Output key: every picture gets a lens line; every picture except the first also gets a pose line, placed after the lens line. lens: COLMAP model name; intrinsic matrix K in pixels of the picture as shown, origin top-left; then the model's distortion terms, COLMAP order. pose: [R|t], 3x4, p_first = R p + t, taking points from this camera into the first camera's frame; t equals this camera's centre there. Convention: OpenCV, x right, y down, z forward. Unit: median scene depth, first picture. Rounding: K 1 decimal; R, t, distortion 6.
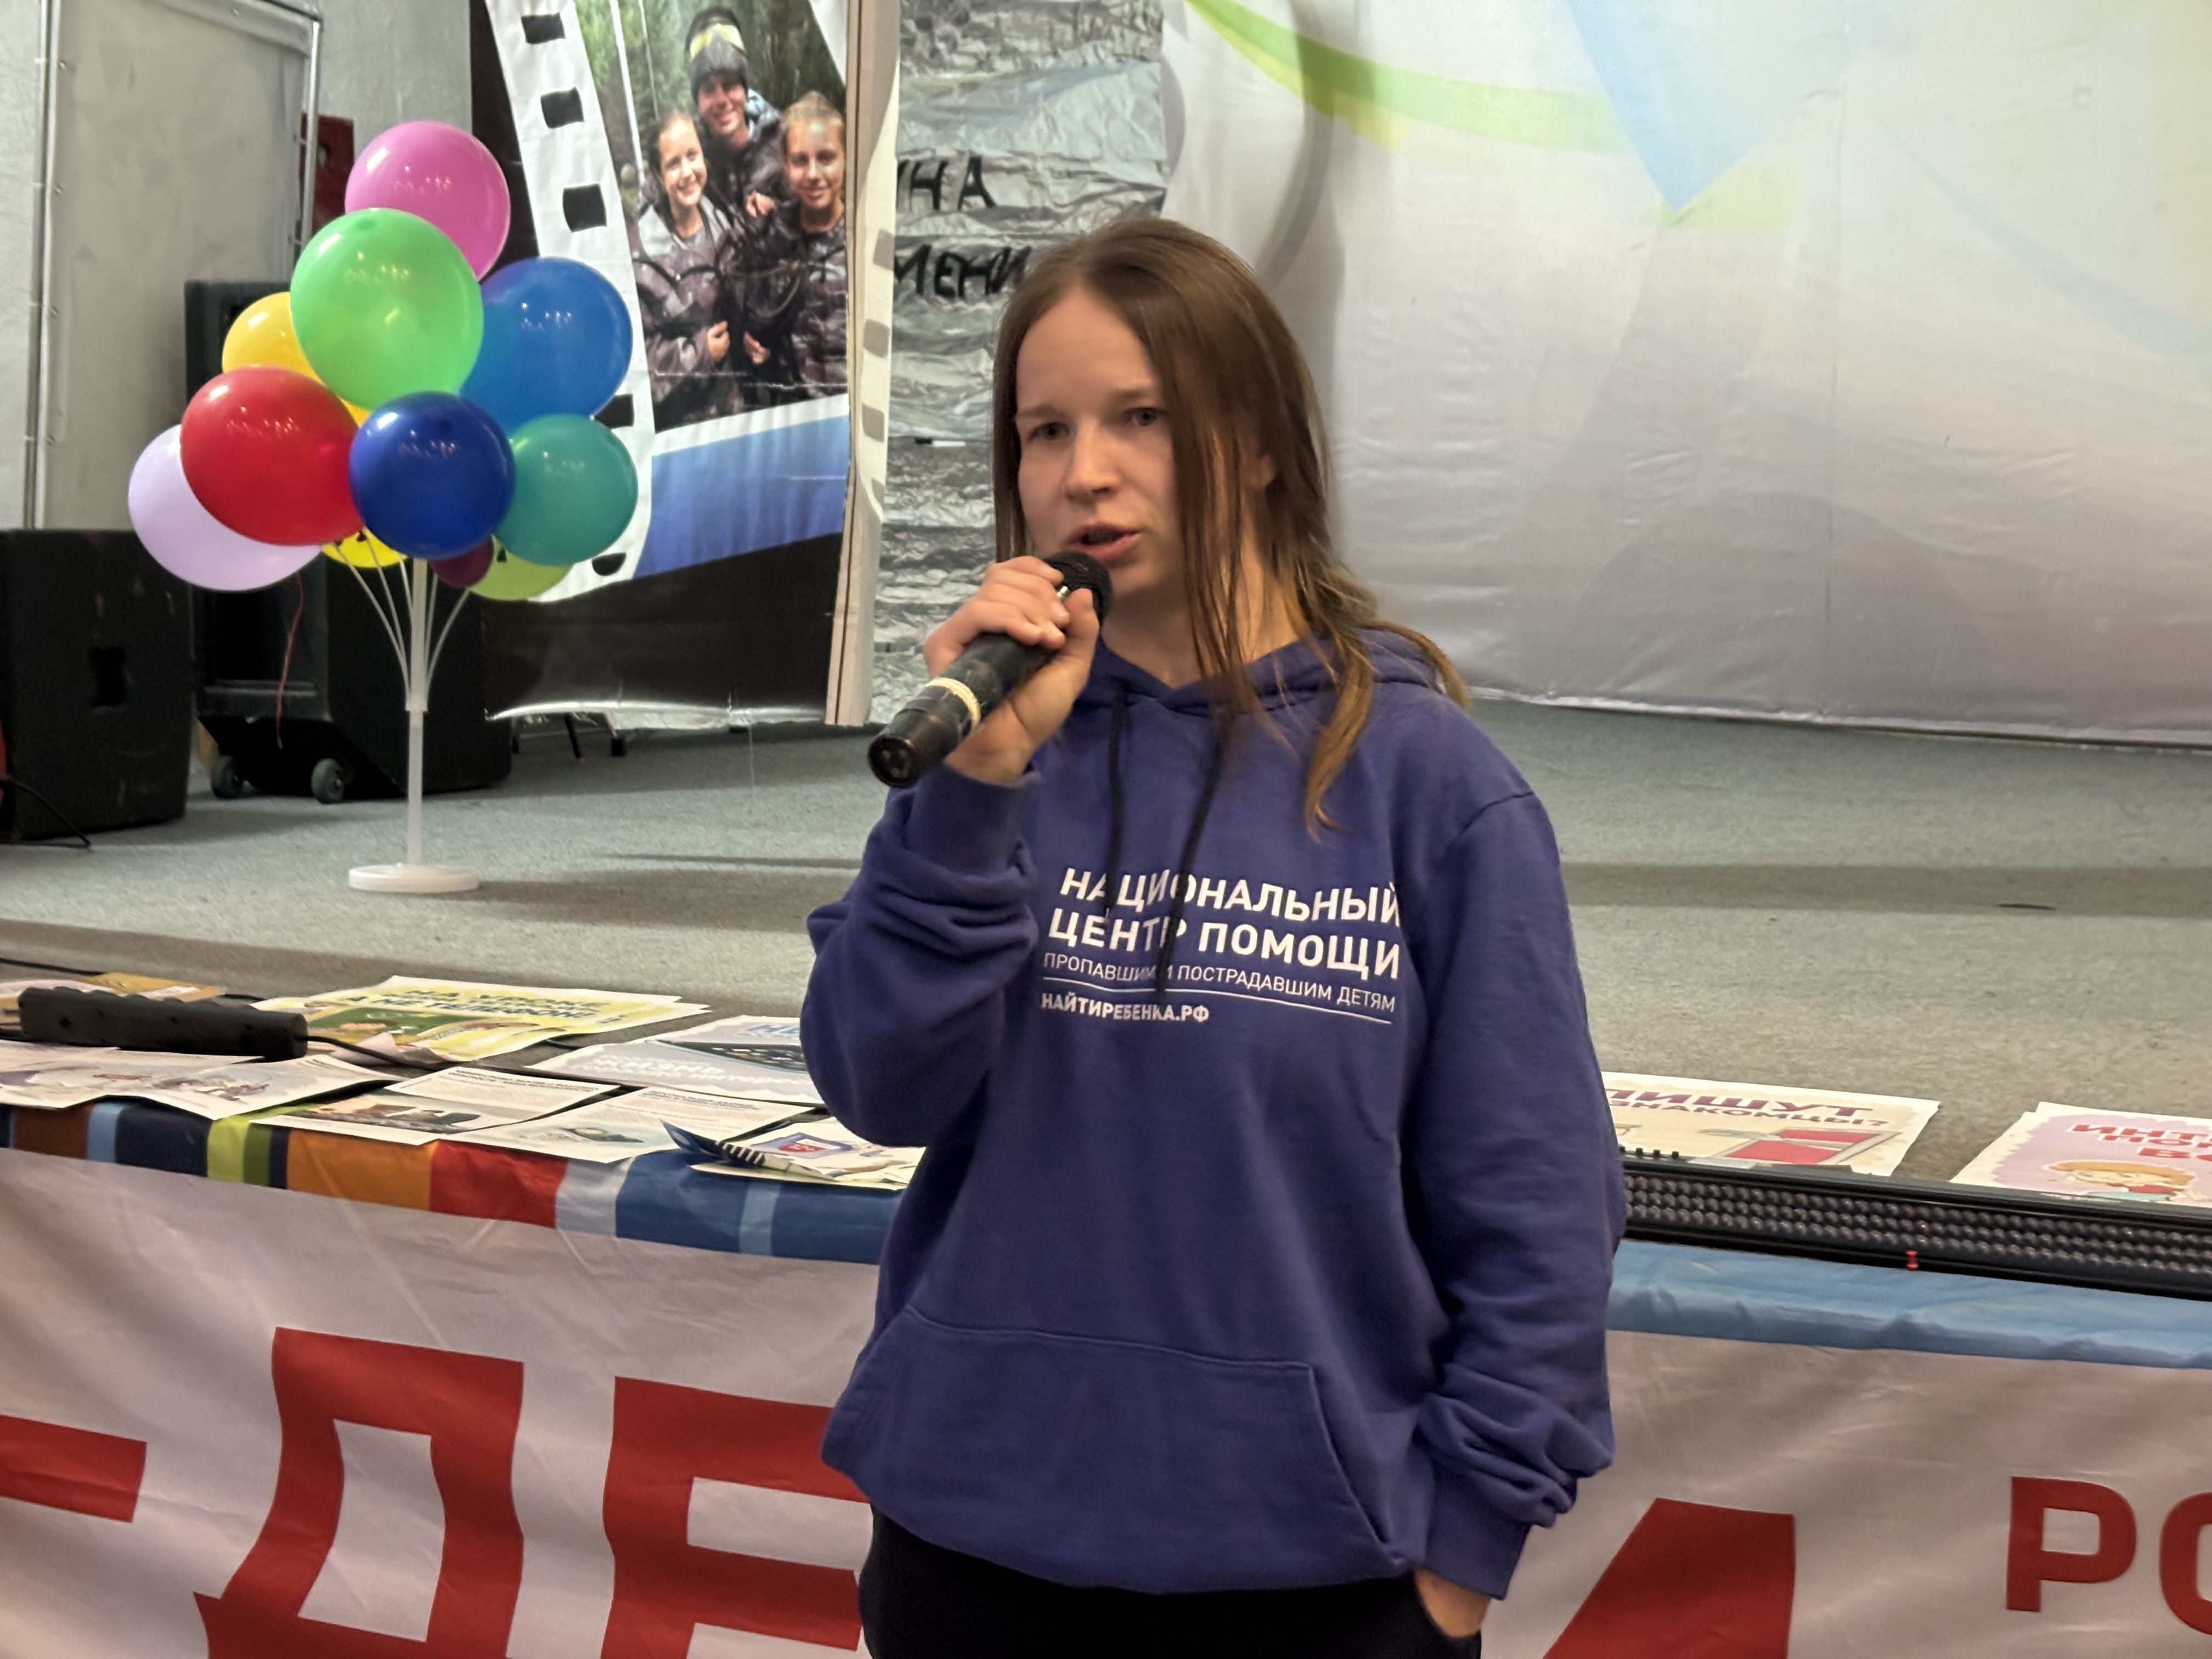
lens RADIAL K [[3464.8, 0, 1104.5], [0, 3464.8, 918.5], [0, 0, 1]] dist [0.019334, 0.000000]
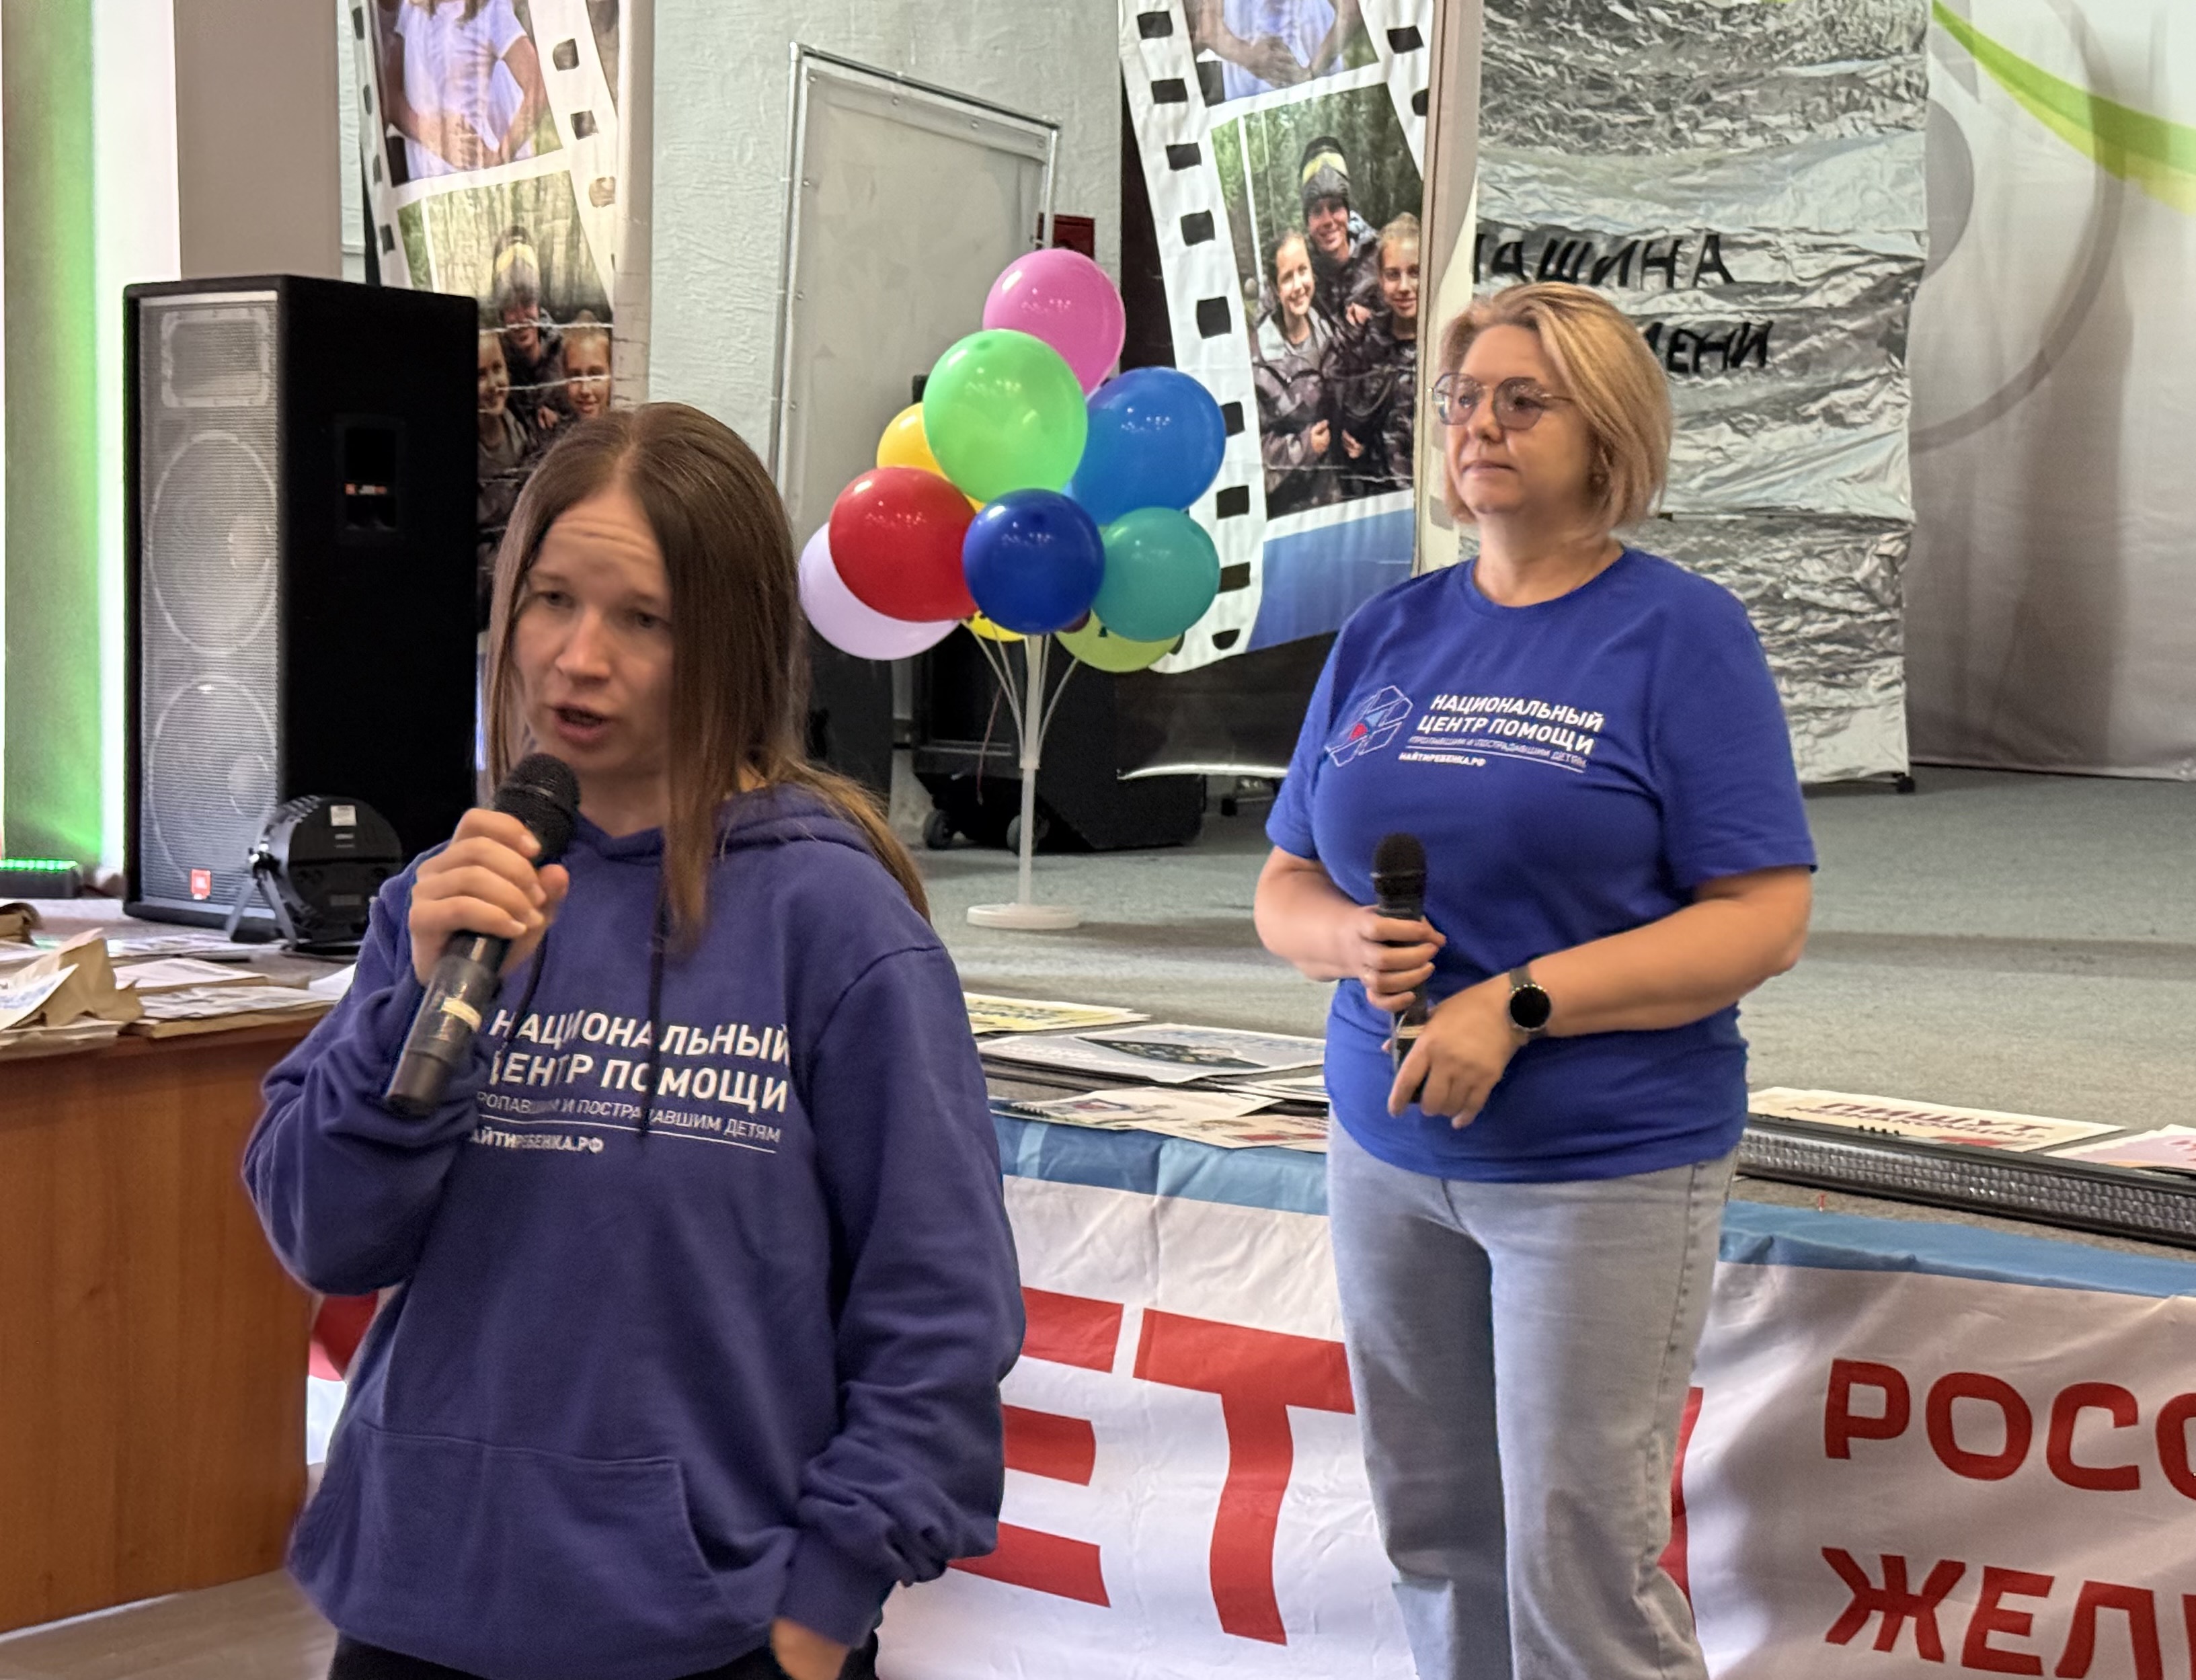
lens RADIAL K [[3853.1, 0, 1104.6], [0, 3853.1, 840.4], [0, 0, 1]] dist [0.047005, 0.000000]
pose [[0.965537, 0.024755, -0.259085, 0.138712], [-0.036763, 0.998458, -0.041604, 0.013626], [0.257655, 0.049695, 0.964958, -0.183968]]
